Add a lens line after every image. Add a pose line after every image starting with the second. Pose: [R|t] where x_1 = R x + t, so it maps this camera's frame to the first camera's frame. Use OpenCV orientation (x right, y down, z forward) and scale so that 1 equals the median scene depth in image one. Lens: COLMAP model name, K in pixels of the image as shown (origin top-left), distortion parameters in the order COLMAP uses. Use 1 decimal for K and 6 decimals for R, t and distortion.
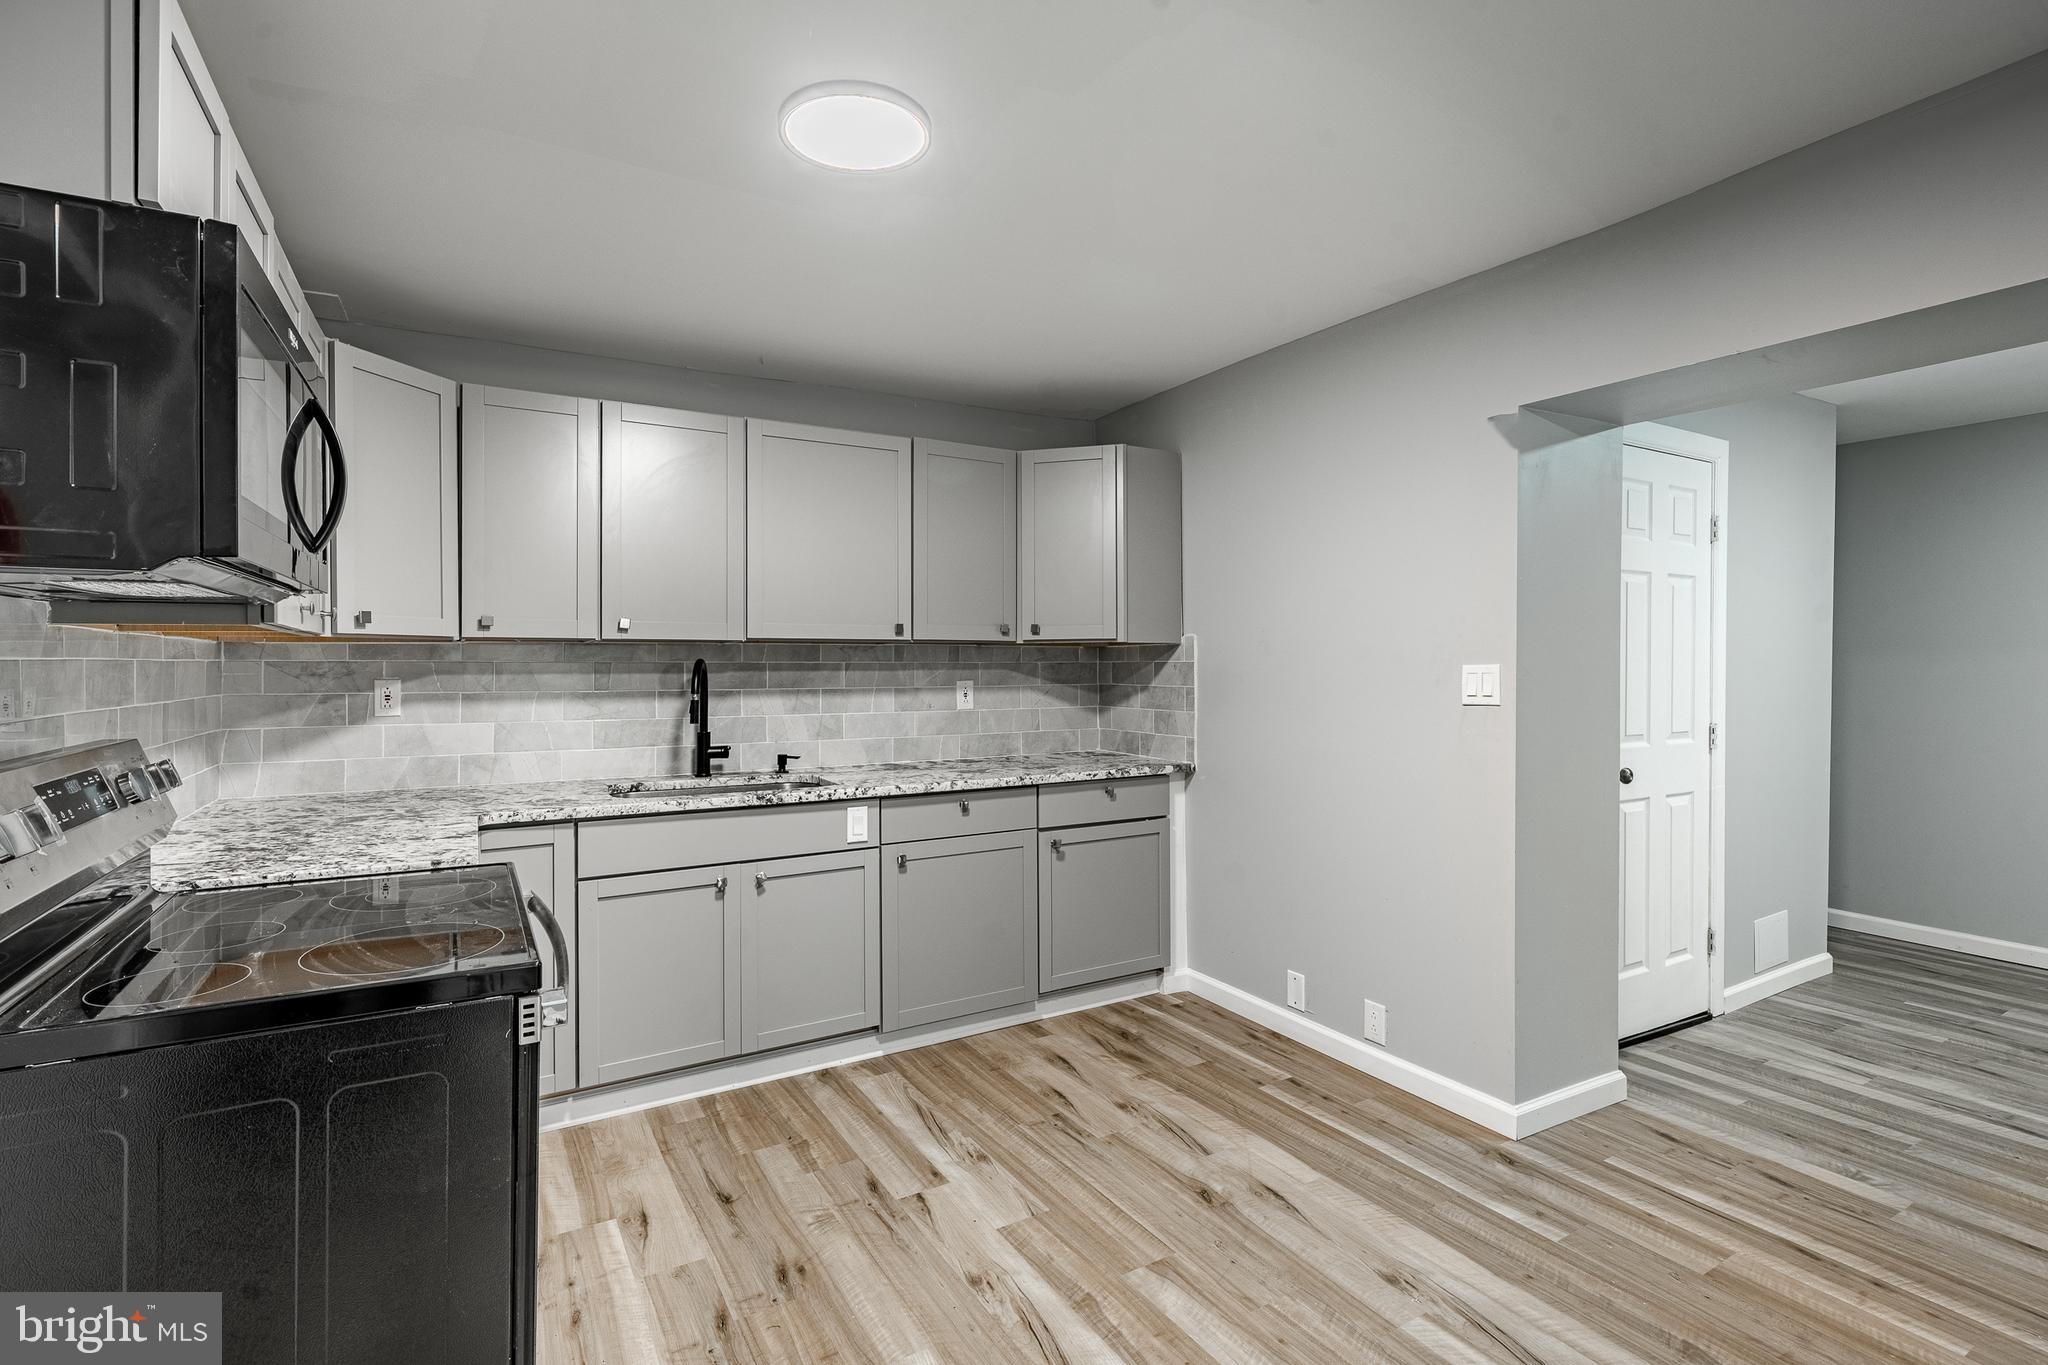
lens RADIAL K [[951.1, 0, 1022.6], [0, 951.1, 676.2], [0, 0, 1]] dist [-0.003134, 0.000841]
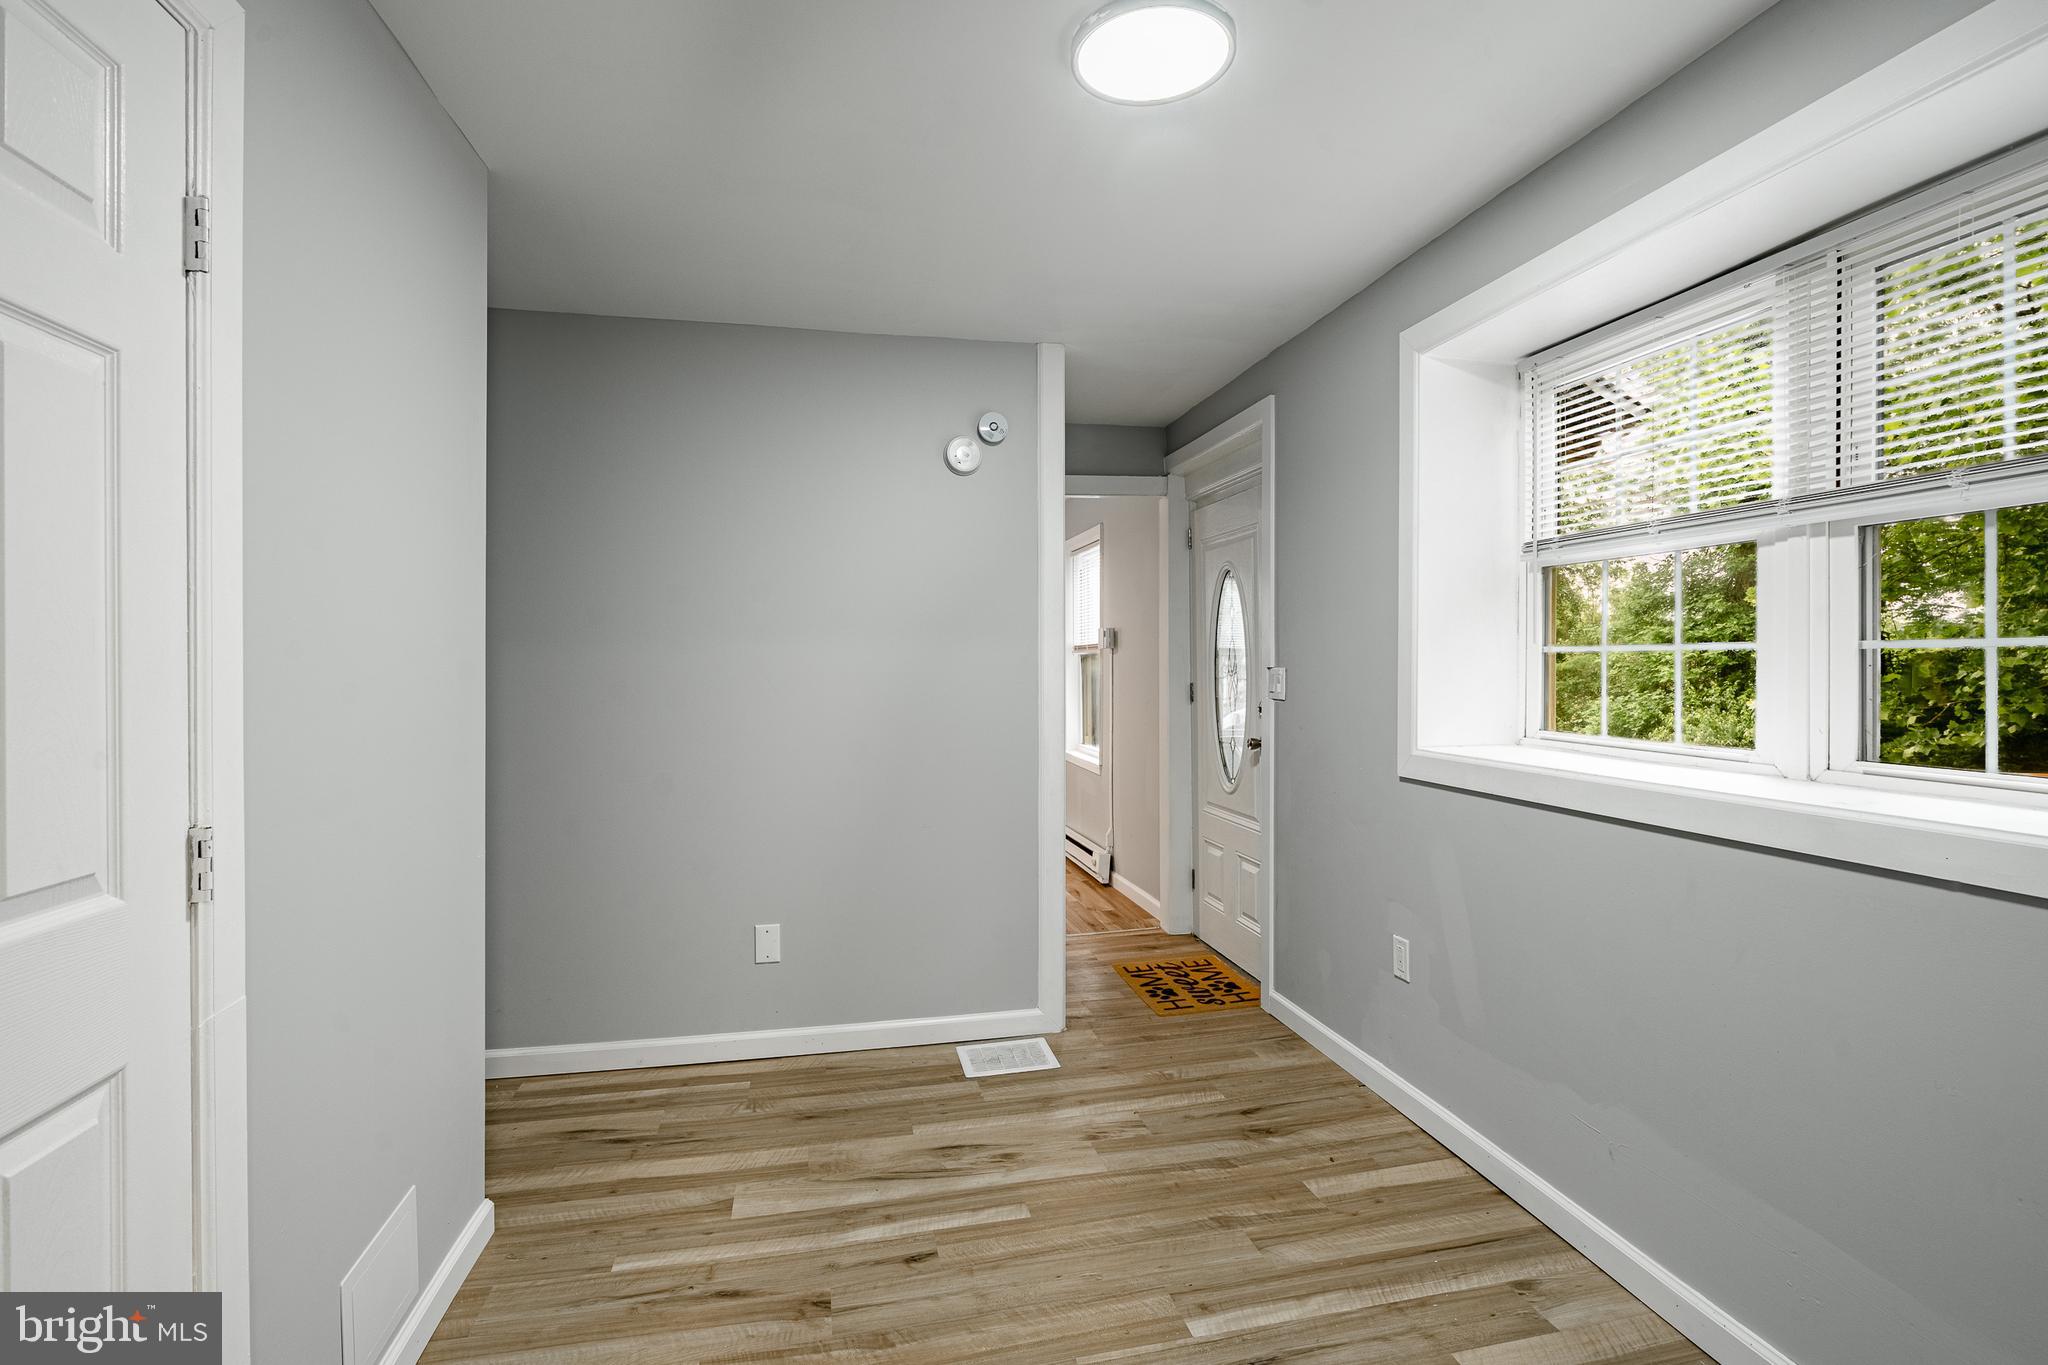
lens RADIAL K [[951.1, 0, 1019.1], [0, 951.1, 677.0], [0, 0, 1]] dist [-0.003134, 0.000841]
pose [[0.330915, -0.006489, 0.943638, 0.511289], [0.009744, 0.999947, 0.003460, -0.000390], [-0.943610, 0.008050, 0.330960, 0.622958]]
